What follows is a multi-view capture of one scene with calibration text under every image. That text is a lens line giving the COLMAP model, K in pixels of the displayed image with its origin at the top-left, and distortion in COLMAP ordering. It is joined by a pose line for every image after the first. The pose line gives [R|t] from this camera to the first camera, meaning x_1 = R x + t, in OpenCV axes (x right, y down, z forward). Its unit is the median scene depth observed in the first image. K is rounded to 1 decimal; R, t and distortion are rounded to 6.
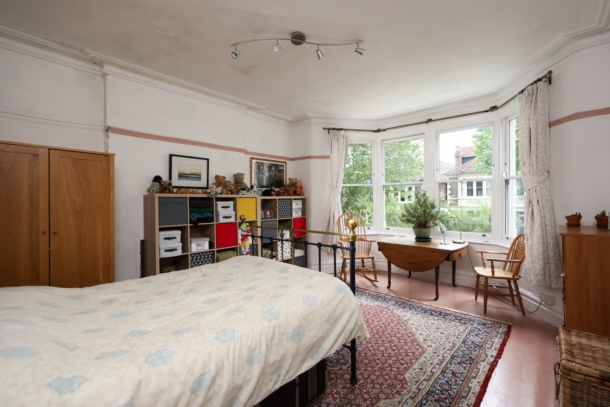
lens RADIAL K [[274.8, 0, 306.0], [0, 274.8, 201.3], [0, 0, 1]] dist [0.003297, 0.000271]
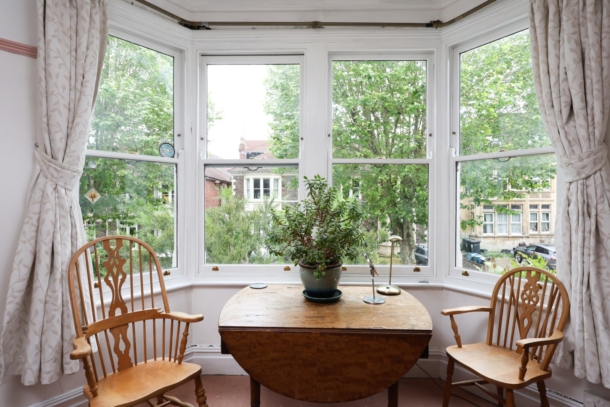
lens RADIAL K [[341.1, 0, 306.6], [0, 341.1, 200.3], [0, 0, 1]] dist [0.000011, -0.000216]
pose [[0.740829, 0.010695, 0.671609, 0.057893], [-0.002147, 0.999906, -0.013555, 0.003559], [-0.671690, 0.008600, 0.740782, 0.556593]]
